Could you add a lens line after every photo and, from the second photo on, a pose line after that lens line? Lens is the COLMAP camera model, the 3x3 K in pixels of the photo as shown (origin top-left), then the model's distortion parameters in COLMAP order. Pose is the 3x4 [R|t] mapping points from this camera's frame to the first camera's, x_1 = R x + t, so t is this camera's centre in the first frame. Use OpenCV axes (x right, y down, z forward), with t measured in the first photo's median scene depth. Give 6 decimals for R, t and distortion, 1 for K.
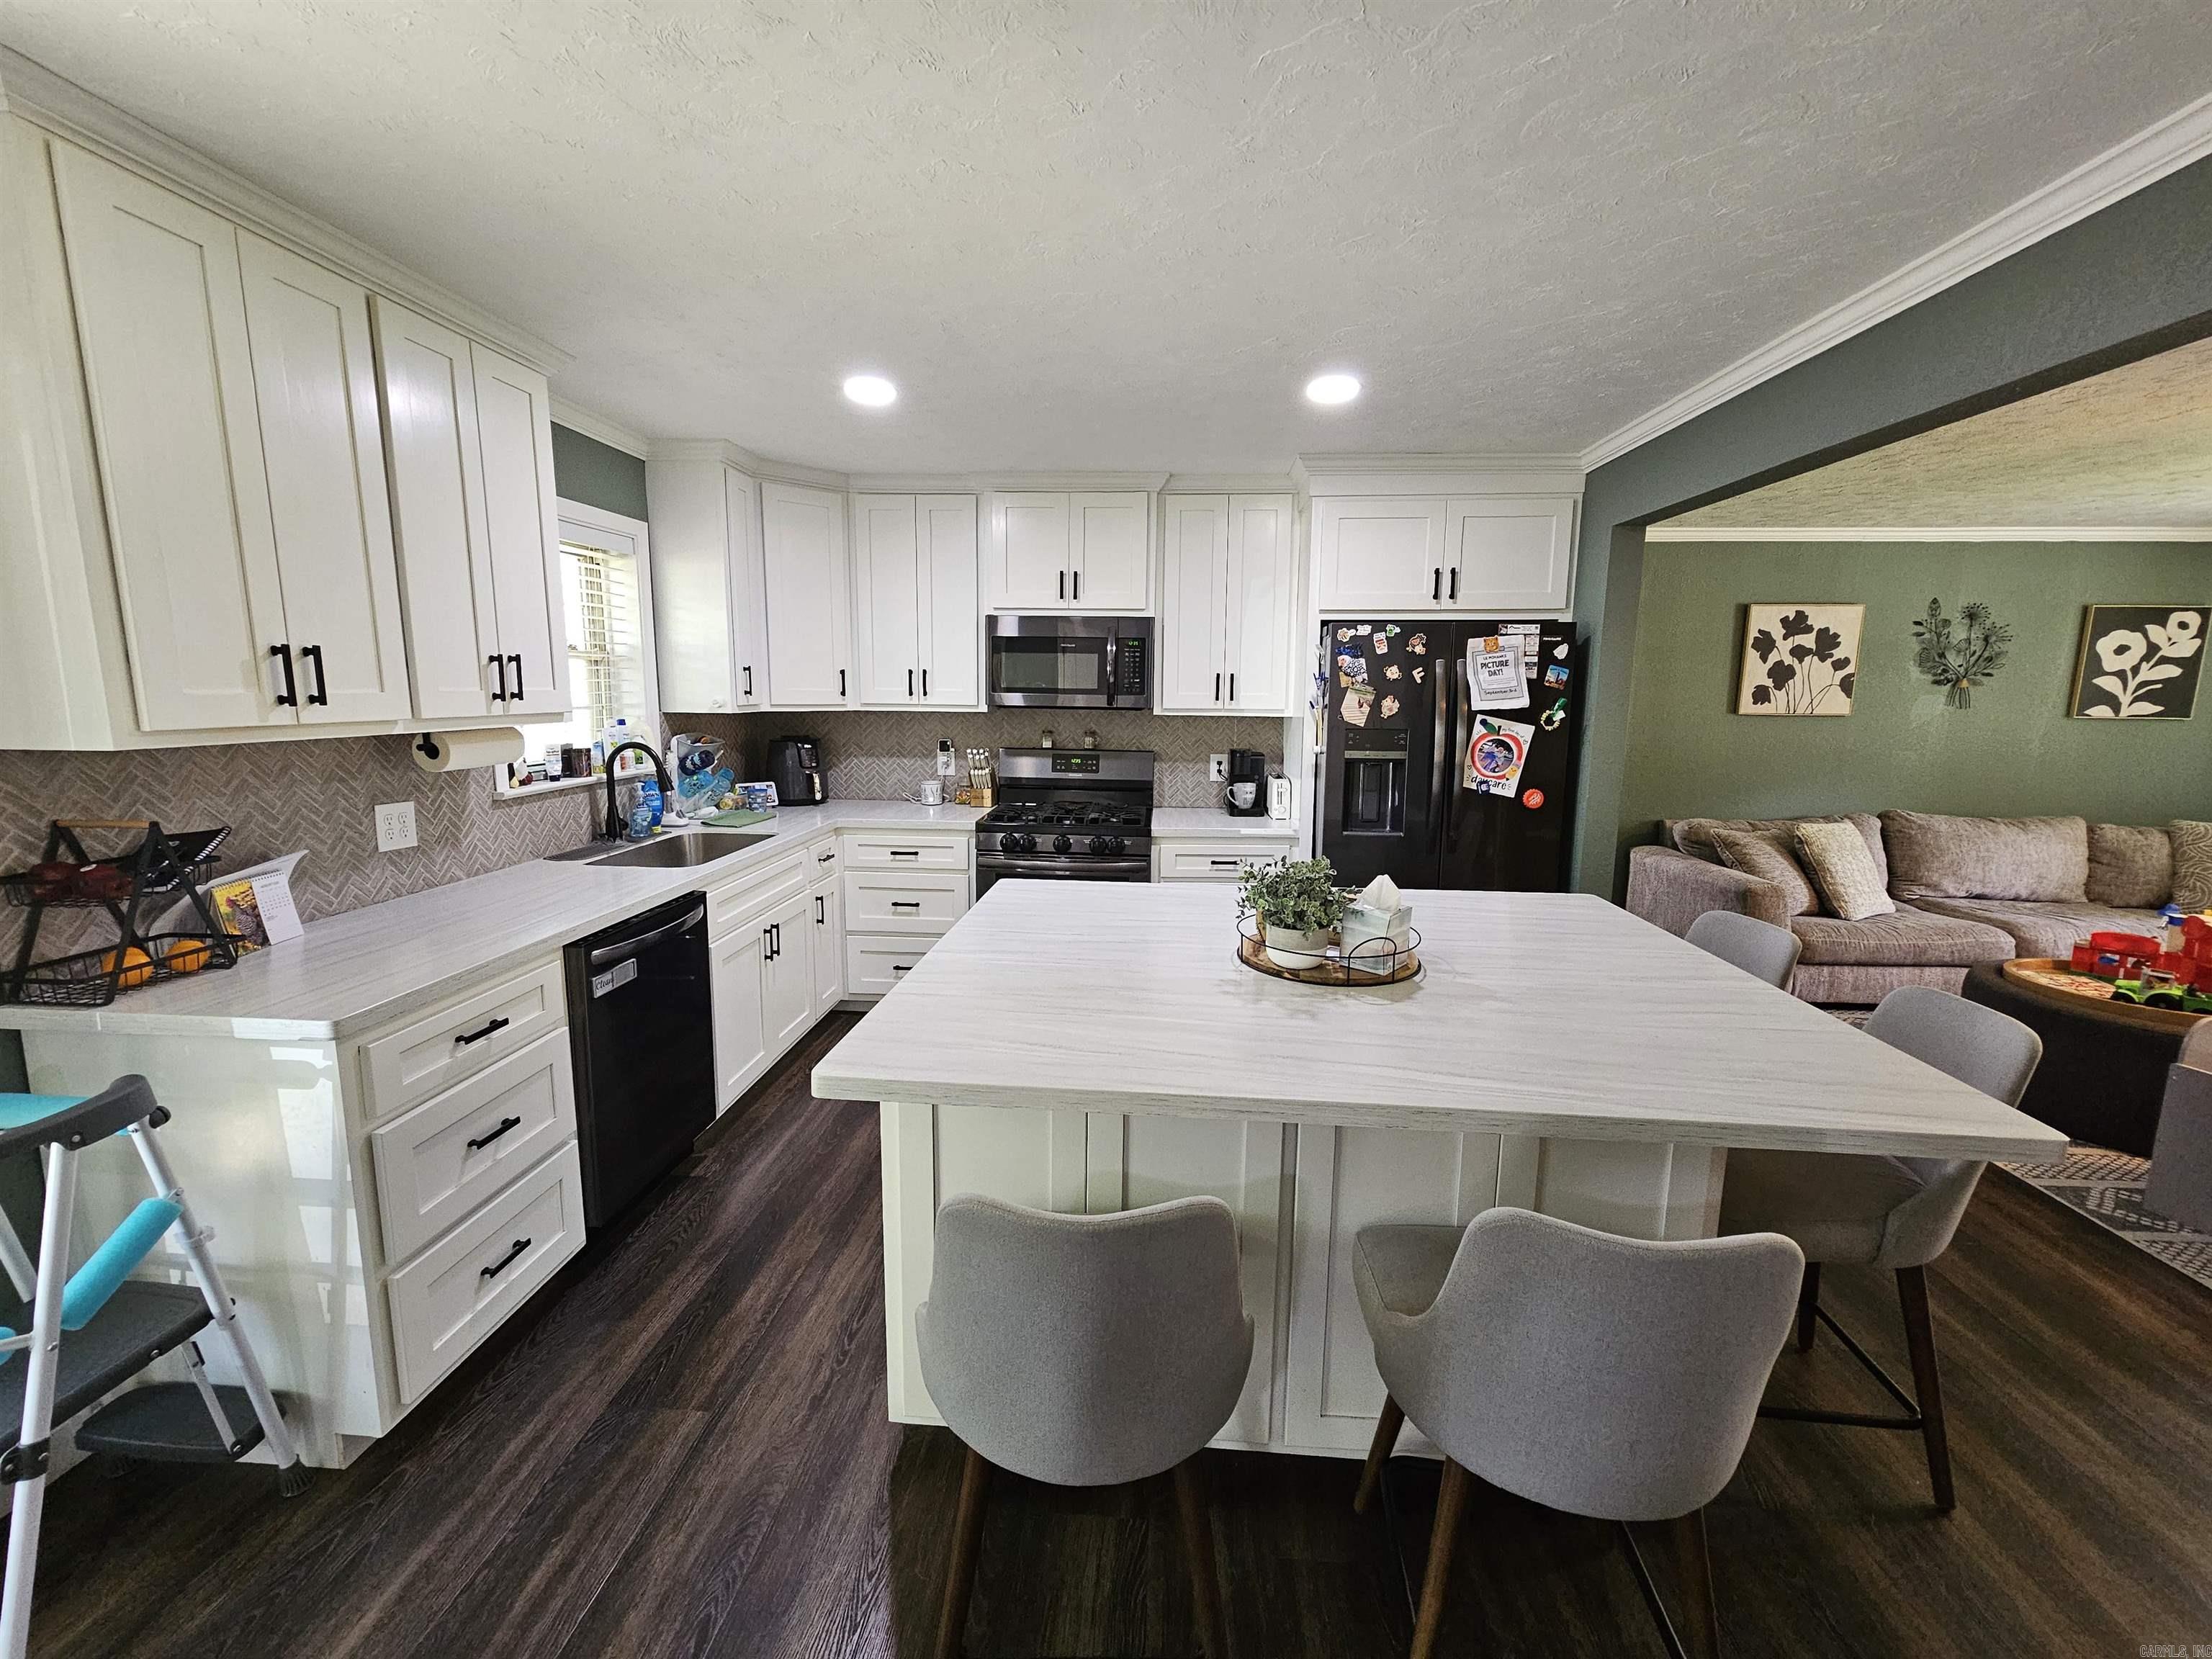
lens RADIAL K [[908.1, 0, 1111.2], [0, 908.1, 824.0], [0, 0, 1]] dist [-0.000041, -0.000204]
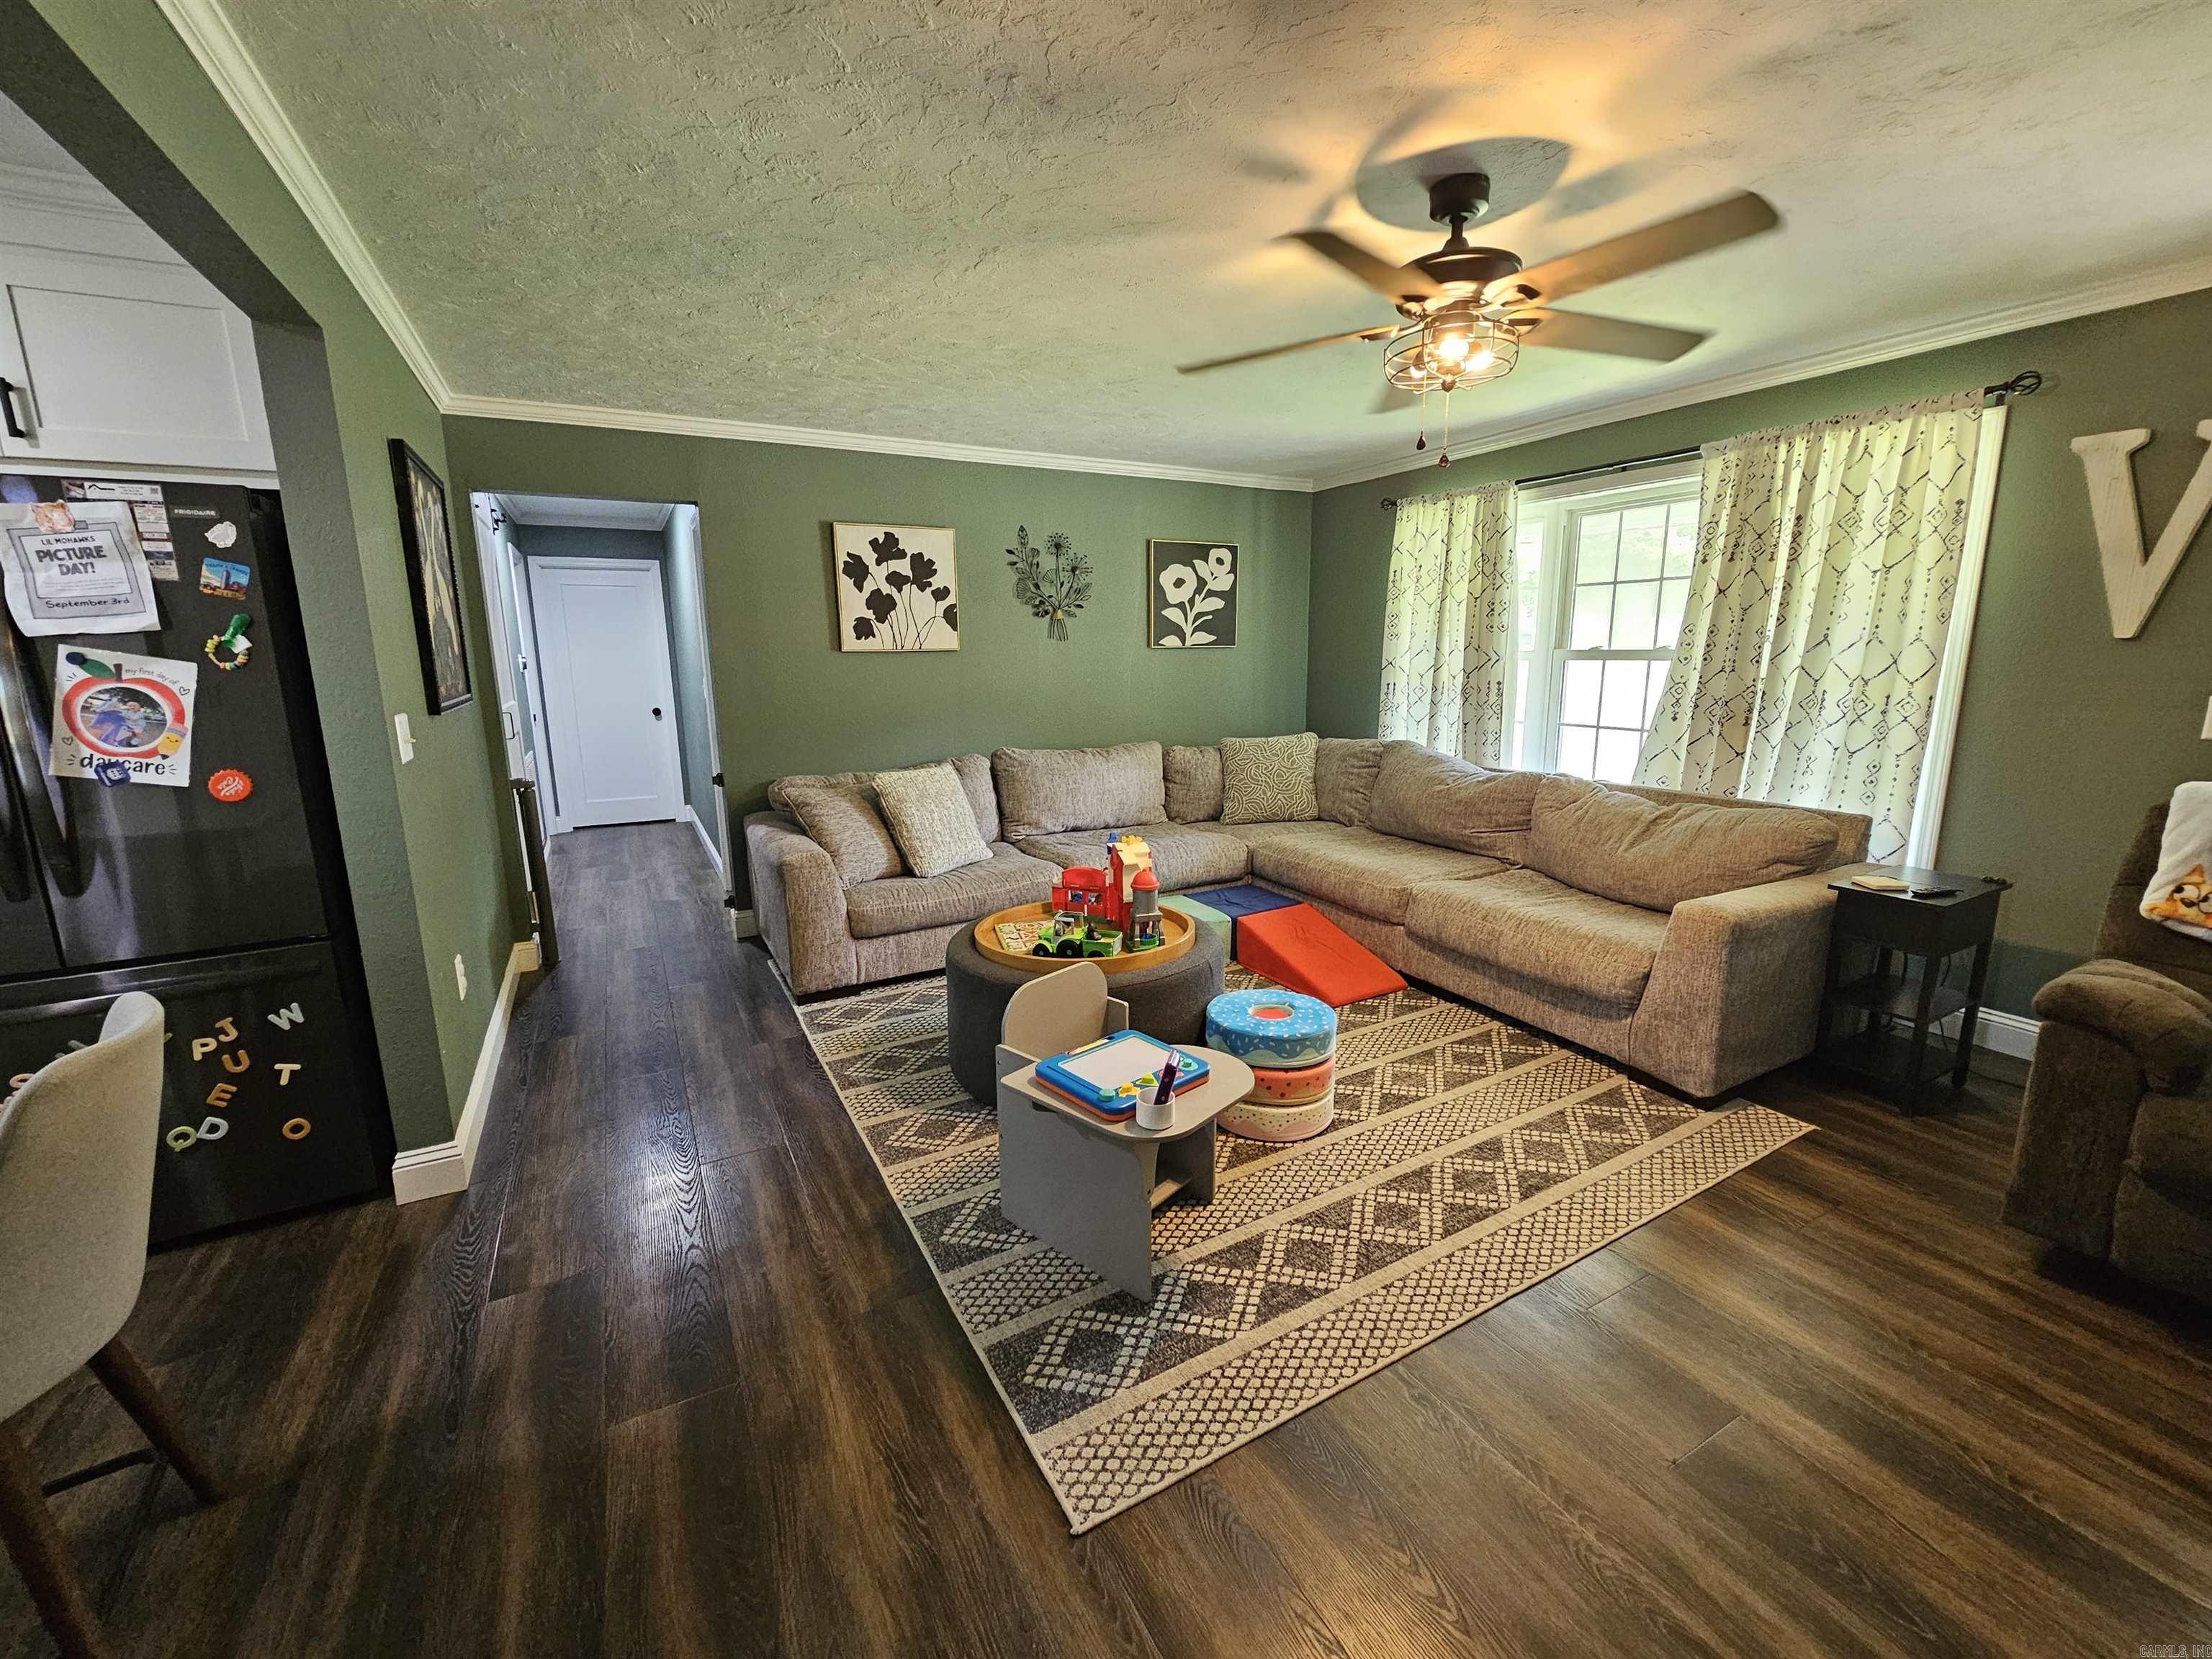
lens RADIAL K [[908.1, 0, 1109.0], [0, 908.1, 824.3], [0, 0, 1]] dist [-0.000041, -0.000204]
pose [[0.842607, -0.120173, 0.524949, 0.561403], [0.098668, 0.992733, 0.068885, 0.011863], [-0.529412, -0.006248, 0.848342, 0.164862]]
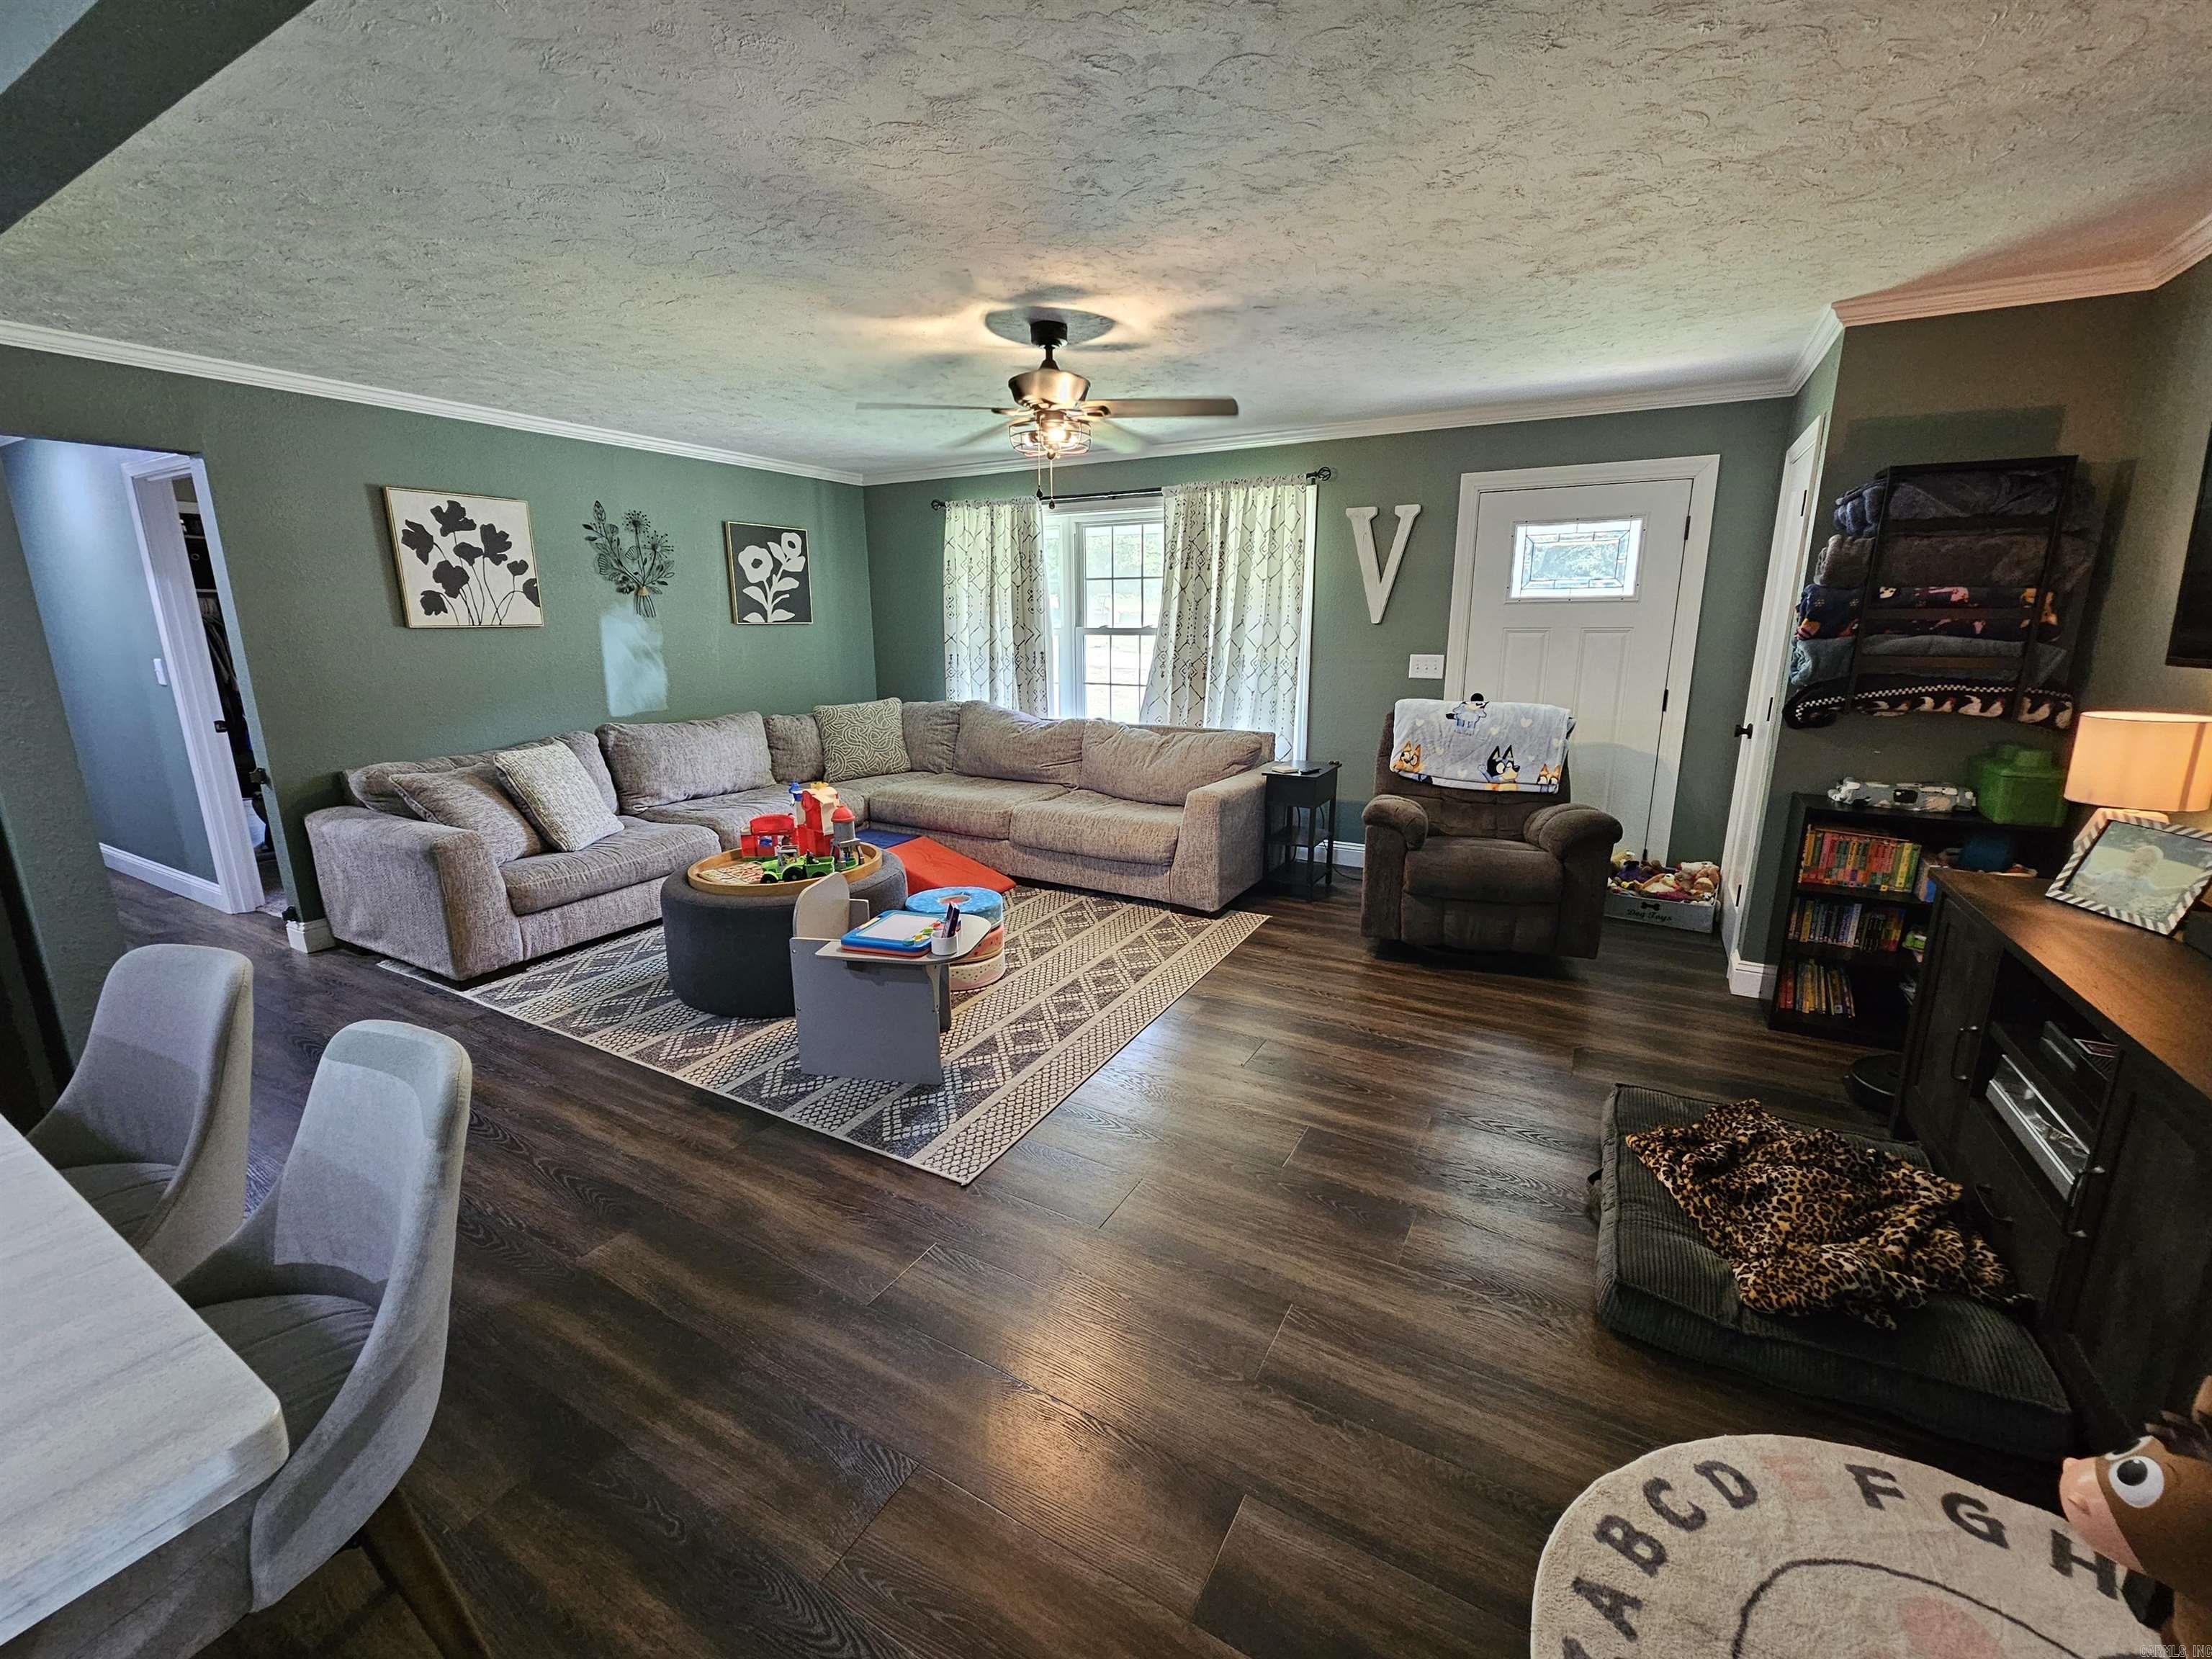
lens RADIAL K [[908.1, 0, 1109.0], [0, 908.1, 825.7], [0, 0, 1]] dist [-0.000041, -0.000204]
pose [[0.433902, -0.212204, 0.875613, 0.282749], [0.142303, 0.975809, 0.165969, 0.007228], [-0.889651, 0.052588, 0.453602, 0.117784]]
